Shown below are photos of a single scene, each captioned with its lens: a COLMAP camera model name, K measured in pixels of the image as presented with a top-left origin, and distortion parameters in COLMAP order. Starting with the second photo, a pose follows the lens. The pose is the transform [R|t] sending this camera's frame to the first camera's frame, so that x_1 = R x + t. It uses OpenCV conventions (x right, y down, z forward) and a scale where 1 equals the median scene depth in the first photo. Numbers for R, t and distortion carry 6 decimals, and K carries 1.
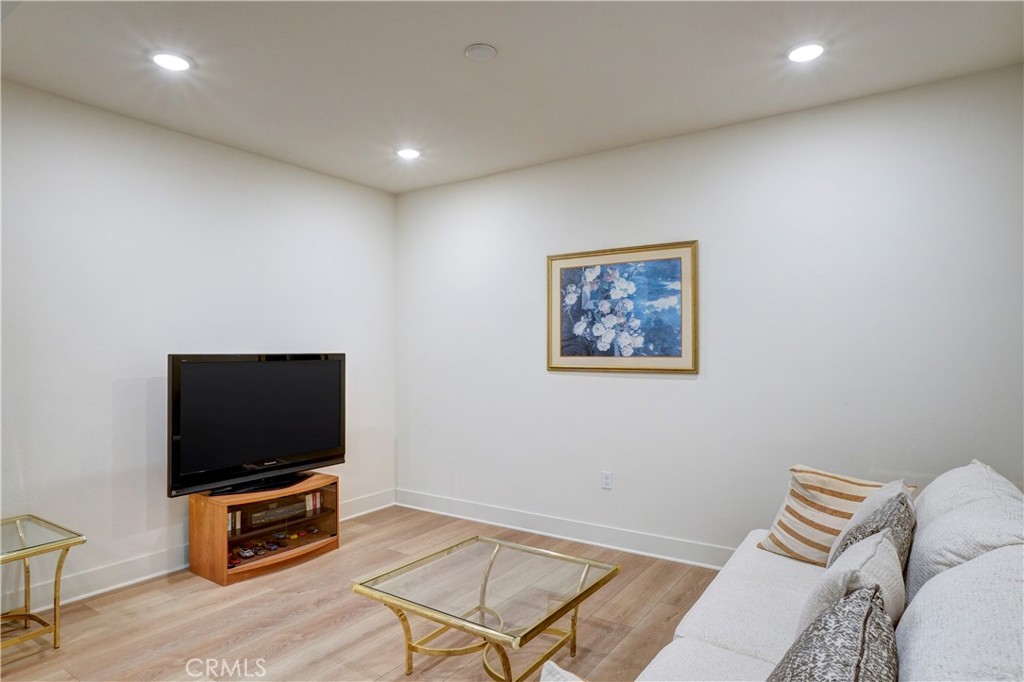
lens RADIAL K [[593.5, 0, 529.7], [0, 593.5, 341.9], [0, 0, 1]] dist [-0.008791, 0.003706]
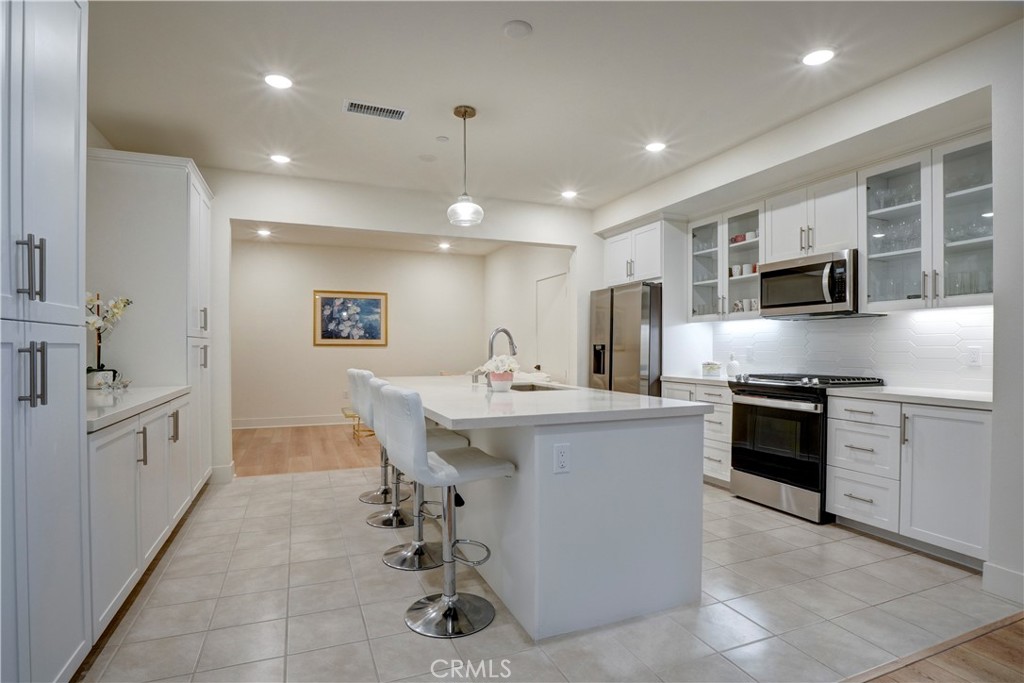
lens RADIAL K [[519.2, 0, 510.8], [0, 519.2, 350.8], [0, 0, 1]] dist [-0.049415, 0.009184]
pose [[0.560861, -0.001293, 0.827909, -1.147189], [-0.012225, 0.999877, 0.009843, 0.042223], [-0.827820, -0.015642, 0.560776, -0.619185]]
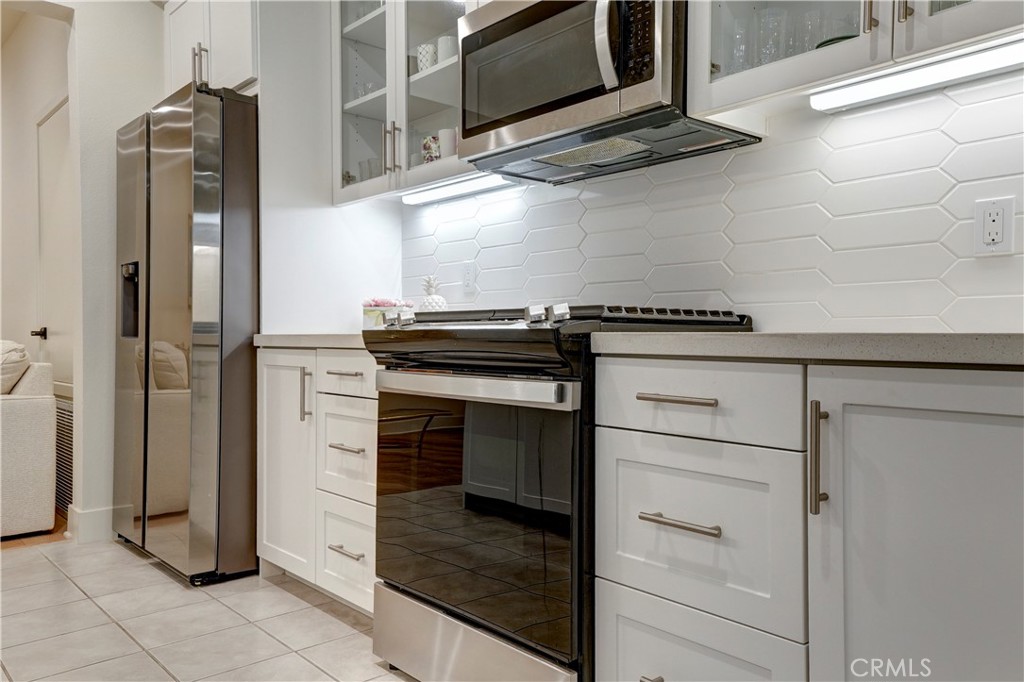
lens RADIAL K [[786.5, 0, 516.3], [0, 786.5, 335.7], [0, 0, 1]] dist [0.047713, -0.020260]
pose [[0.260903, -0.000899, 0.965365, -0.583328], [-0.009727, 0.999946, 0.003560, 0.104651], [-0.965316, -0.010319, 0.260880, -0.647577]]
